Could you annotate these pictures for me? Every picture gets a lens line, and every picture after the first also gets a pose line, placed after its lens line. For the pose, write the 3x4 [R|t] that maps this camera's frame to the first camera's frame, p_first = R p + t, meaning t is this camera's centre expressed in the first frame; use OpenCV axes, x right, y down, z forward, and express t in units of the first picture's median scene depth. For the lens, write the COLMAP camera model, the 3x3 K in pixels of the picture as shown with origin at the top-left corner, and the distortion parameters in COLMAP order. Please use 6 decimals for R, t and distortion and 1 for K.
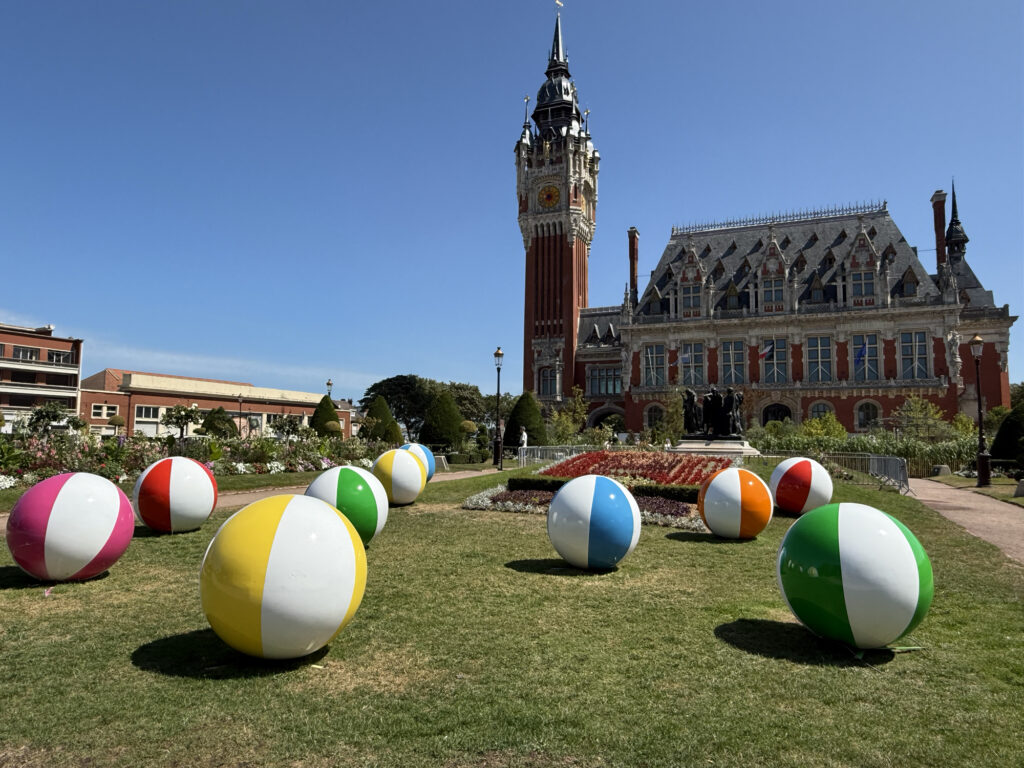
lens RADIAL K [[694.6, 0, 504.2], [0, 694.6, 384.4], [0, 0, 1]] dist [-0.003520, 0.005323]
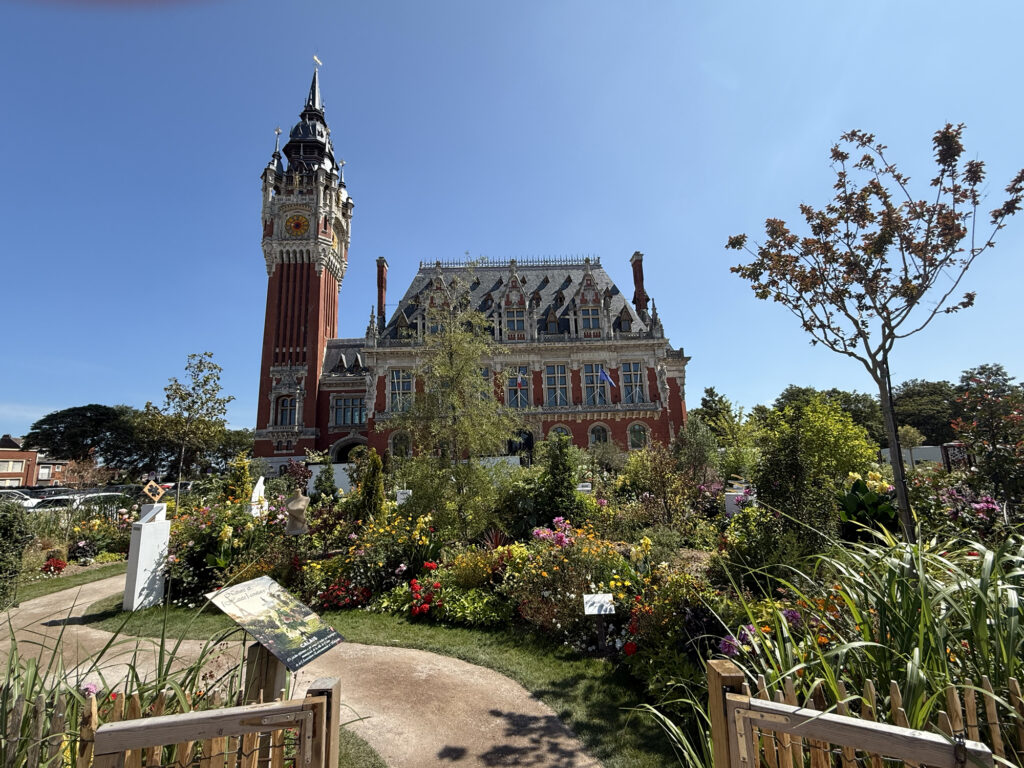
lens RADIAL K [[456.3, 0, 514.1], [0, 456.3, 382.5], [0, 0, 1]] dist [0.000214, 0.000743]
pose [[0.901371, 0.034838, 0.431644, 0.085374], [0.009962, 0.994827, -0.101095, 0.026468], [-0.432933, 0.095424, 0.896361, 0.367060]]
